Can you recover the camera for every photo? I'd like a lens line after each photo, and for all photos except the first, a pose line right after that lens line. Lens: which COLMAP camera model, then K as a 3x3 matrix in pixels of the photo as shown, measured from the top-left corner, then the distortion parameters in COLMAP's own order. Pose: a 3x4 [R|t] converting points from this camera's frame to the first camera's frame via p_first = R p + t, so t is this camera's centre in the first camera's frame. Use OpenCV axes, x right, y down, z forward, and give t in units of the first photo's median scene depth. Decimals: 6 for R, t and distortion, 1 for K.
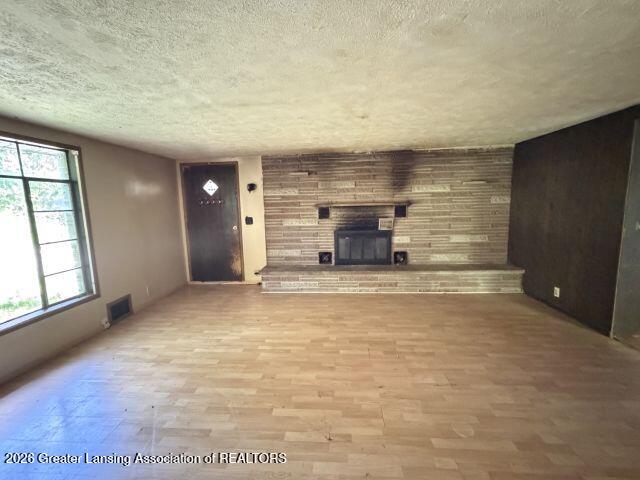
lens RADIAL K [[281.3, 0, 320.8], [0, 281.3, 239.2], [0, 0, 1]] dist [-0.002517, -0.000517]
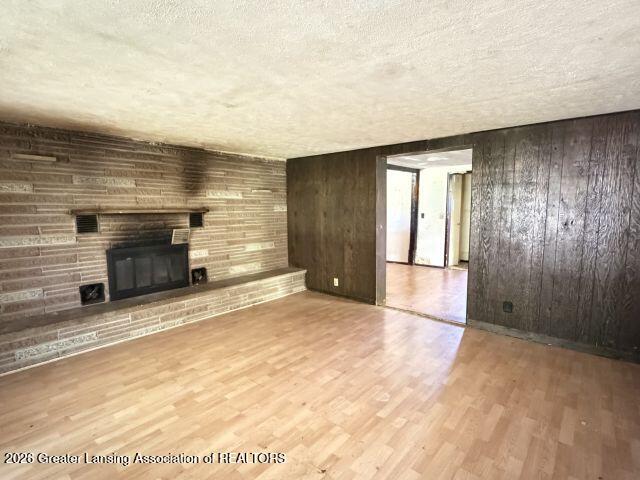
lens RADIAL K [[331.9, 0, 320.8], [0, 331.9, 240.7], [0, 0, 1]] dist [-0.001901, 0.001211]
pose [[0.586935, -0.059829, 0.807420, -0.307300], [0.098057, 0.995178, 0.002462, -0.004567], [-0.803674, 0.077728, 0.589972, 0.134060]]
